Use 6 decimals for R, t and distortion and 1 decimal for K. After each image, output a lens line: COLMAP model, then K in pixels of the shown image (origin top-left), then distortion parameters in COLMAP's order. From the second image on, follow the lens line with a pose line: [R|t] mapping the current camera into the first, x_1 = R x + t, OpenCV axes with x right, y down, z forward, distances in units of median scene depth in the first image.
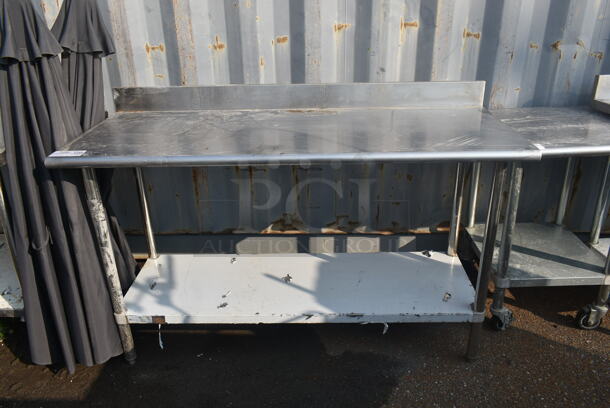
lens RADIAL K [[479.1, 0, 310.8], [0, 479.1, 203.9], [0, 0, 1]] dist [-0.011888, 0.000036]
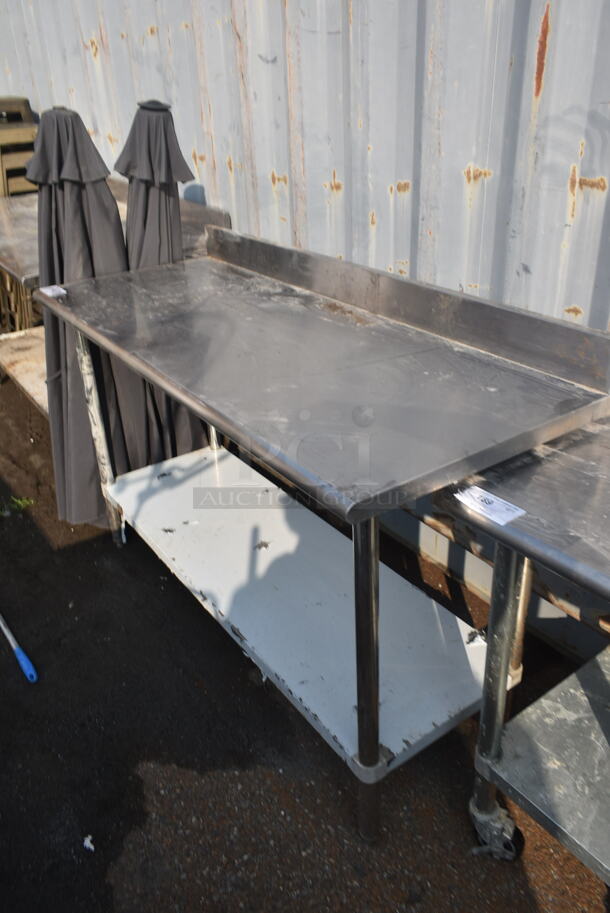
lens RADIAL K [[721.8, 0, 307.4], [0, 721.8, 458.1], [0, 0, 1]] dist [-0.009297, 0.000065]
pose [[0.582664, 0.378825, -0.719023, 0.643600], [-0.310488, 0.921369, 0.233828, -0.205404], [0.751066, 0.087005, 0.654470, 0.354301]]
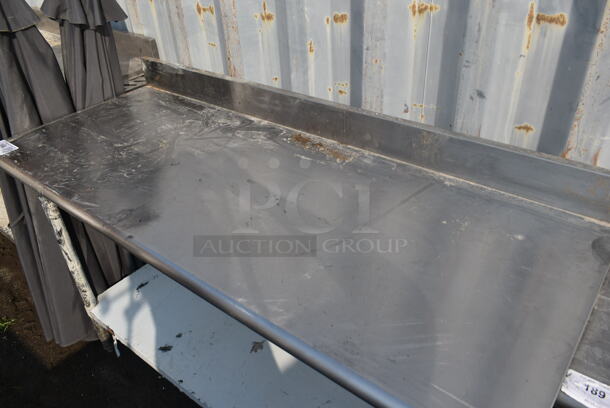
lens RADIAL K [[479.1, 0, 310.8], [0, 479.1, 203.9], [0, 0, 1]] dist [-0.011888, 0.000036]
pose [[0.793893, 0.321512, -0.516104, 0.327076], [-0.218614, 0.942942, 0.251133, -0.259432], [0.567399, -0.086546, 0.818882, 0.421212]]
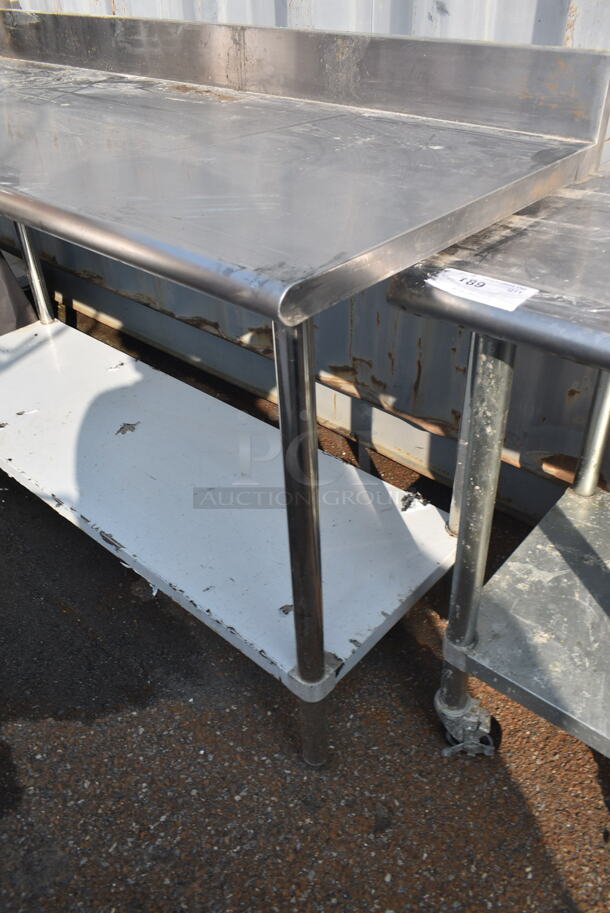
lens RADIAL K [[721.8, 0, 307.4], [0, 721.8, 458.1], [0, 0, 1]] dist [-0.009297, 0.000065]
pose [[0.753010, 0.390669, -0.529485, 0.511649], [-0.260041, 0.915854, 0.305925, -0.104317], [0.604446, -0.092677, 0.791237, 0.466473]]
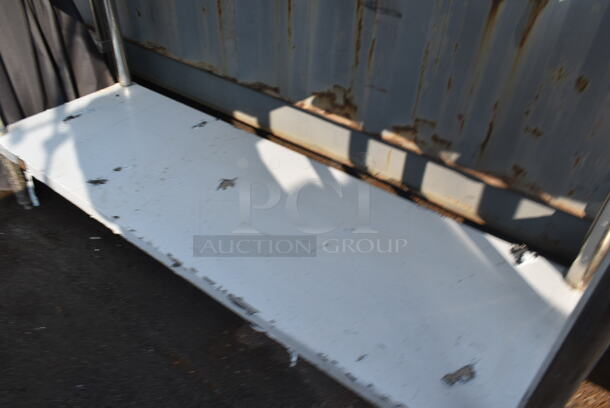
lens RADIAL K [[479.1, 0, 310.8], [0, 479.1, 203.9], [0, 0, 1]] dist [-0.011888, 0.000036]
pose [[0.810239, 0.400294, -0.428109, 0.266765], [-0.285389, 0.907450, 0.308364, -0.022014], [0.511924, -0.127670, 0.849491, 0.548157]]
